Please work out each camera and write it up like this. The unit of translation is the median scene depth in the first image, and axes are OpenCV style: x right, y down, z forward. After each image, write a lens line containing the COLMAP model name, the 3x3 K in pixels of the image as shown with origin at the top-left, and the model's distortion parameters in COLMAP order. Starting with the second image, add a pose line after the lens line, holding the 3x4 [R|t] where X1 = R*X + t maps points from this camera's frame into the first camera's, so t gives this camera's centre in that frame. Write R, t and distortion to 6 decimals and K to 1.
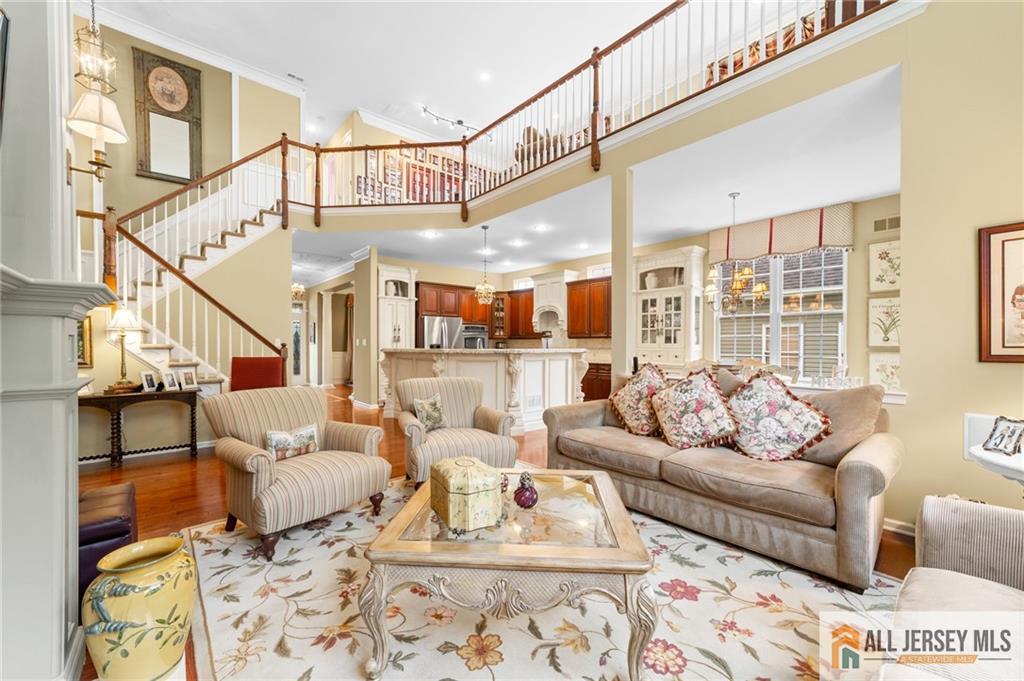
lens RADIAL K [[395.5, 0, 511.0], [0, 395.5, 346.6], [0, 0, 1]] dist [-0.006513, 0.004538]
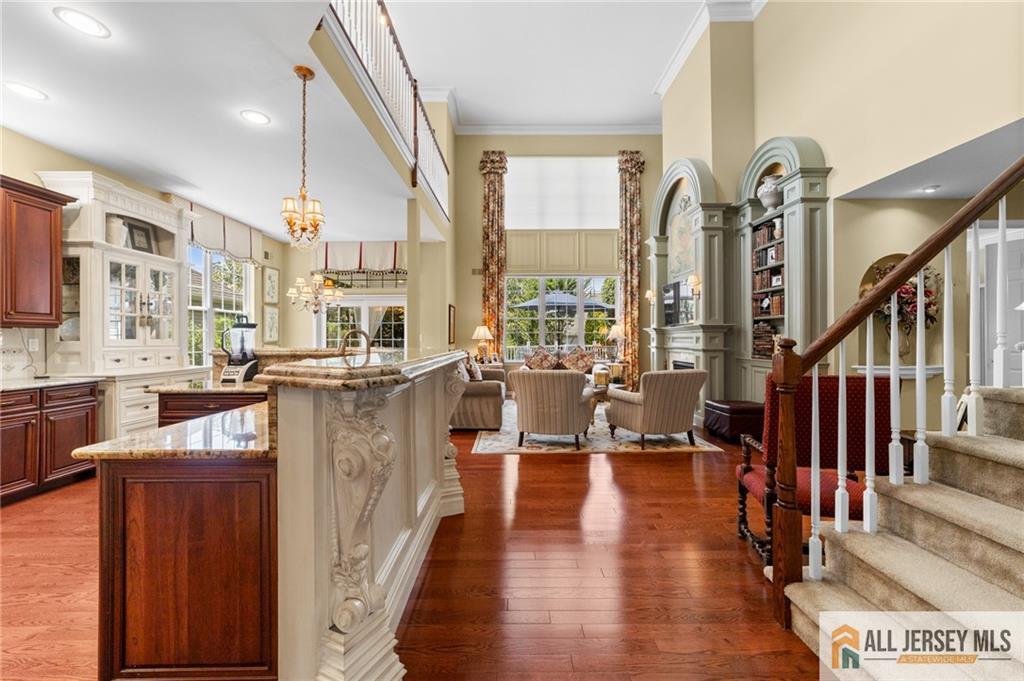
lens RADIAL K [[395.5, 0, 512.1], [0, 395.5, 336.4], [0, 0, 1]] dist [-0.006513, 0.004538]
pose [[-0.744680, 0.002892, 0.667416, -0.399724], [0.005987, 0.999979, 0.002347, -0.008943], [-0.667395, 0.005743, -0.744682, 0.895216]]
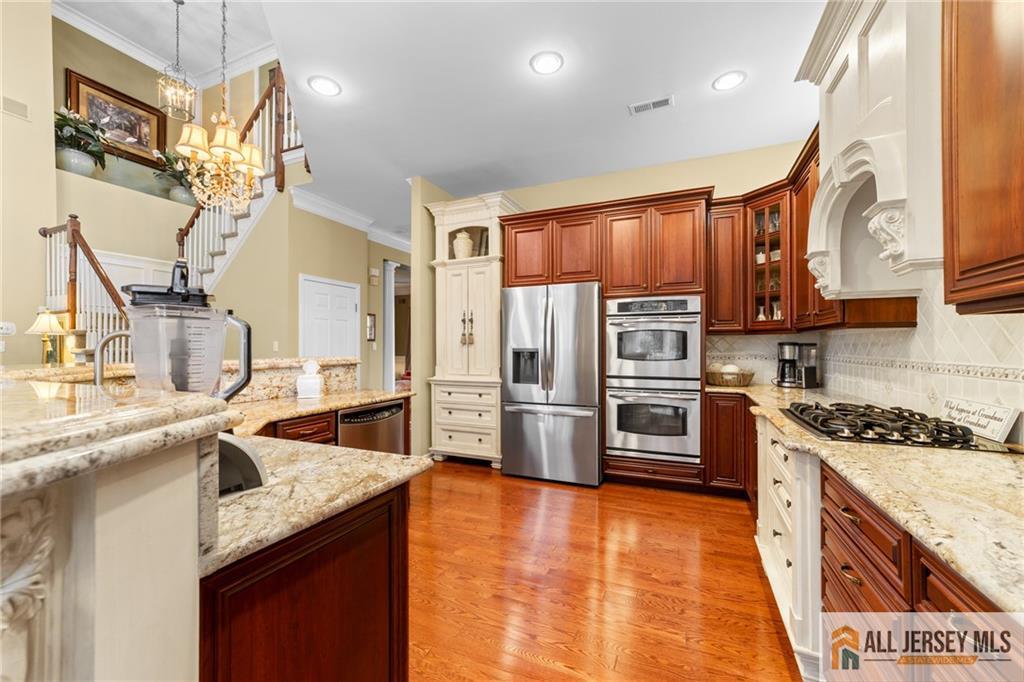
lens RADIAL K [[395.5, 0, 517.2], [0, 395.5, 343.7], [0, 0, 1]] dist [-0.006513, 0.004538]
pose [[0.427504, -0.010342, -0.903954, 0.207191], [-0.004988, 0.999892, -0.013799, -0.006352], [0.904000, 0.010409, 0.427406, 0.823427]]
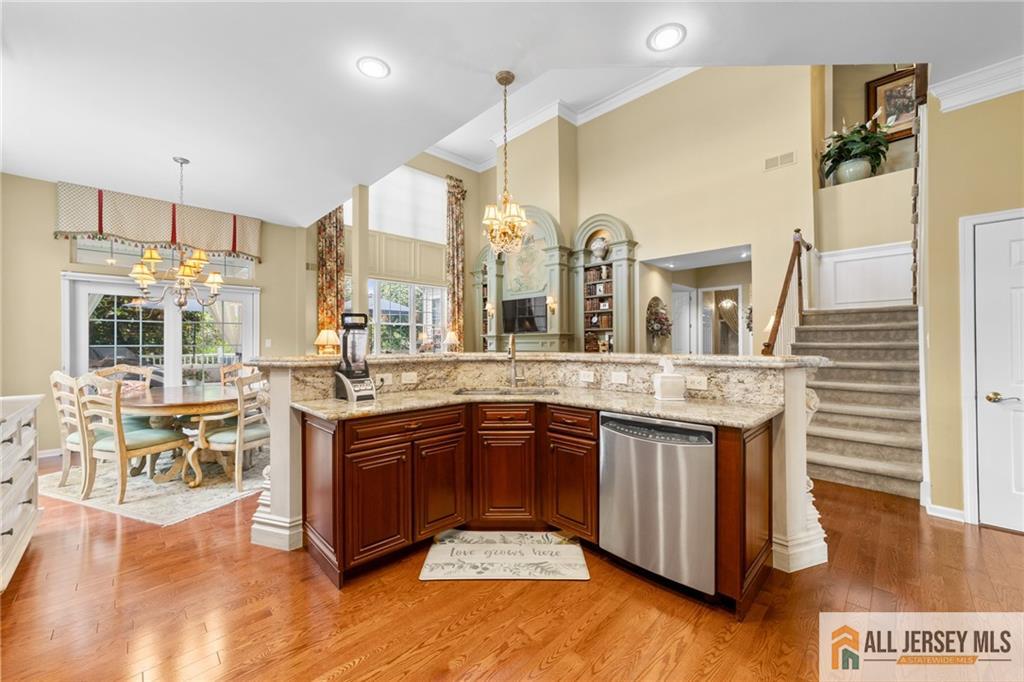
lens RADIAL K [[395.5, 0, 512.9], [0, 395.5, 341.2], [0, 0, 1]] dist [-0.006513, 0.004538]
pose [[-0.998433, 0.003925, -0.055817, -0.034280], [0.003746, 0.999987, 0.003320, -0.010136], [0.055829, 0.003106, -0.998436, 1.099279]]
